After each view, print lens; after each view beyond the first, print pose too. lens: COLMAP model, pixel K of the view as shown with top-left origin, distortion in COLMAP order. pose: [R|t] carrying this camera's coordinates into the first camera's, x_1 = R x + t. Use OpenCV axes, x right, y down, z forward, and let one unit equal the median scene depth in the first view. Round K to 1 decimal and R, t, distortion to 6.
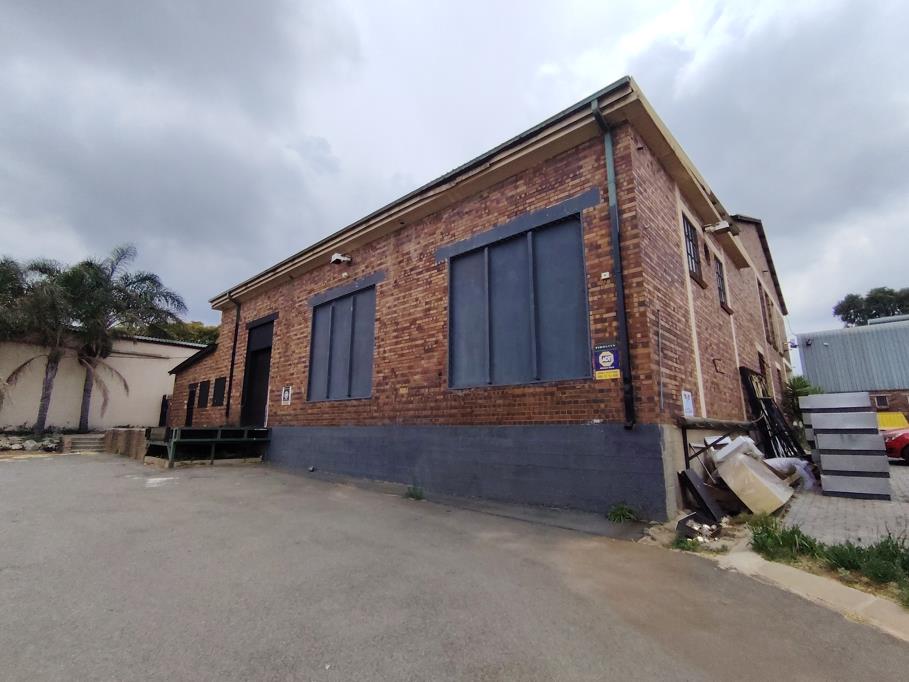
lens RADIAL K [[428.8, 0, 458.4], [0, 428.8, 338.0], [0, 0, 1]] dist [-0.003025, -0.000868]
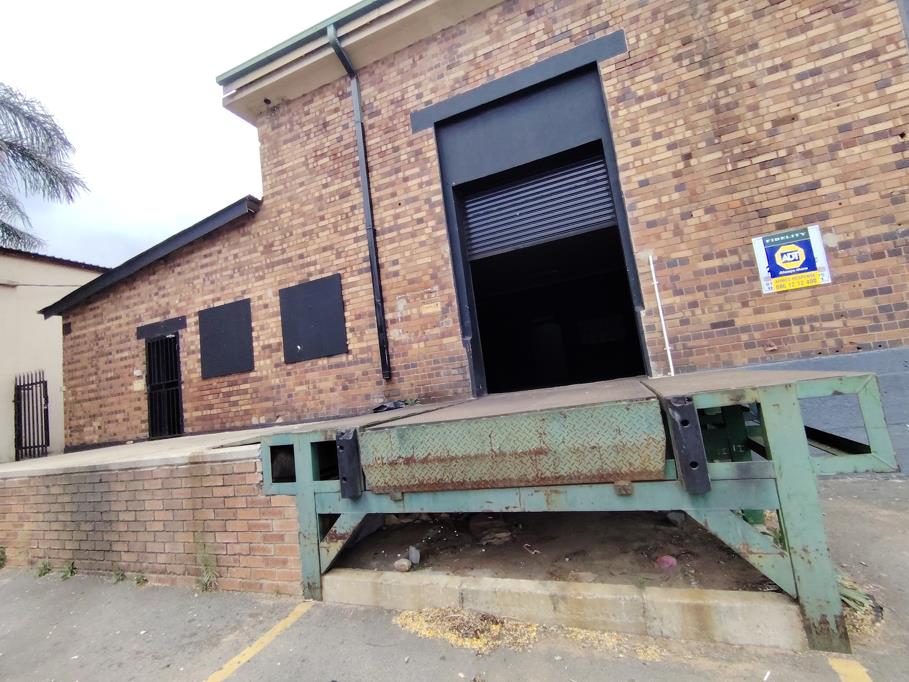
lens RADIAL K [[428.8, 0, 450.5], [0, 428.8, 338.8], [0, 0, 1]] dist [-0.003025, -0.000868]
pose [[0.934247, -0.083466, 0.346722, -1.000919], [0.058581, 0.994937, 0.081661, 0.206064], [-0.351782, -0.055981, 0.934406, 1.075622]]
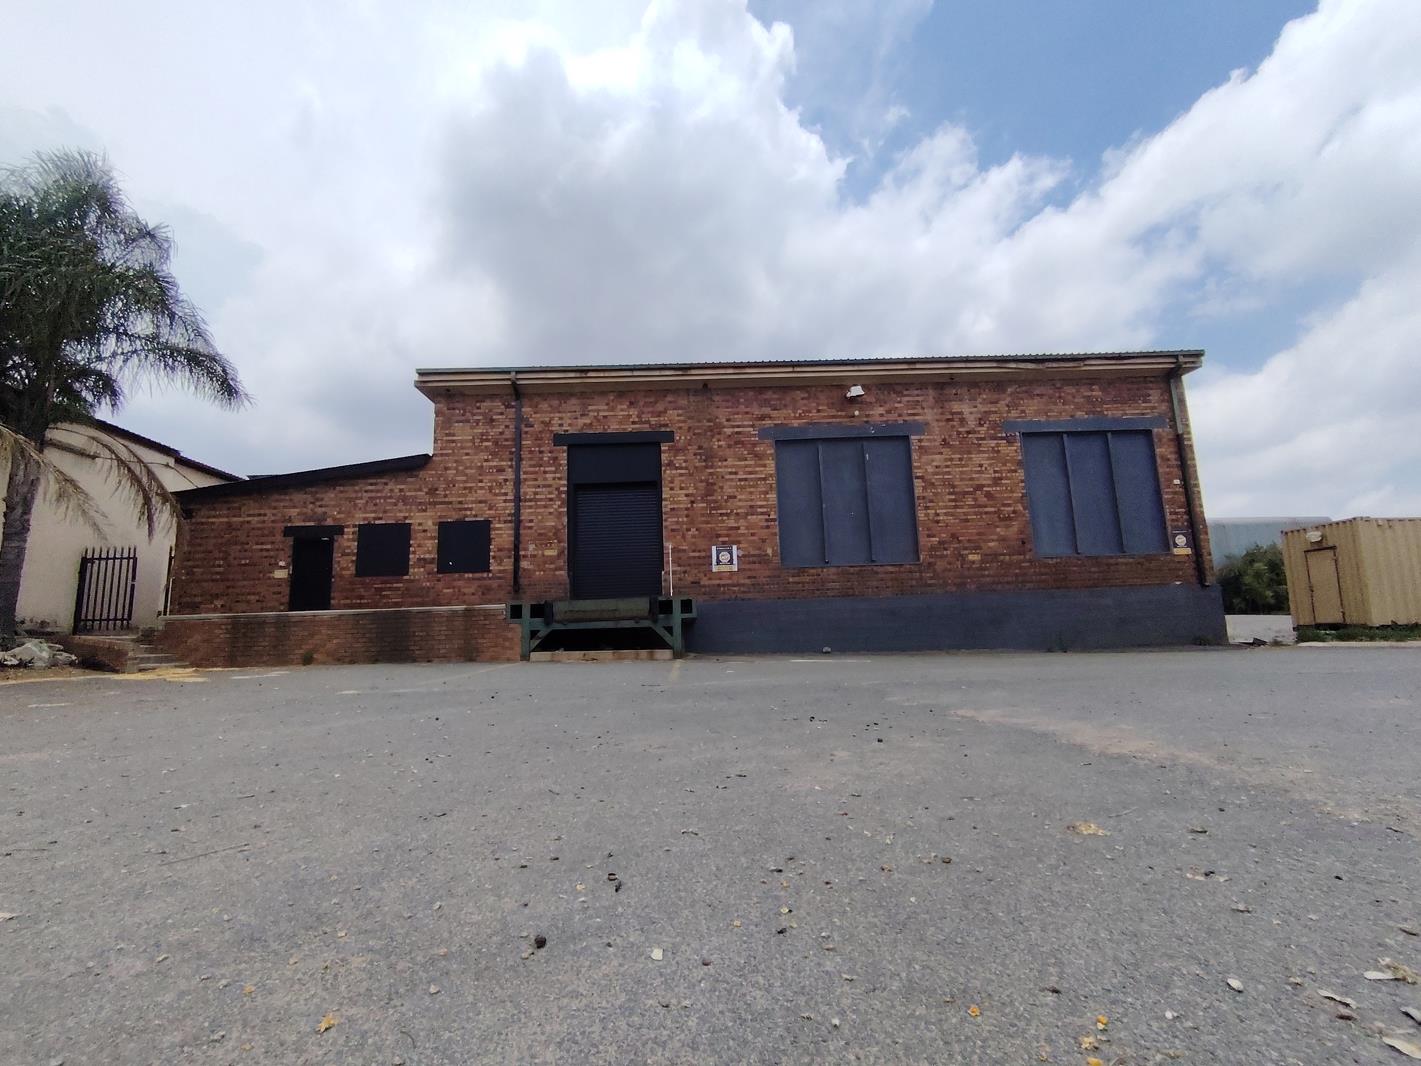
lens RADIAL K [[670.3, 0, 709.1], [0, 670.3, 527.8], [0, 0, 1]] dist [-0.003025, -0.000868]
pose [[0.726507, 0.087434, 0.681574, -1.585750], [-0.106511, 0.994213, -0.014008, 0.140015], [-0.678855, -0.062418, 0.731615, 0.293179]]
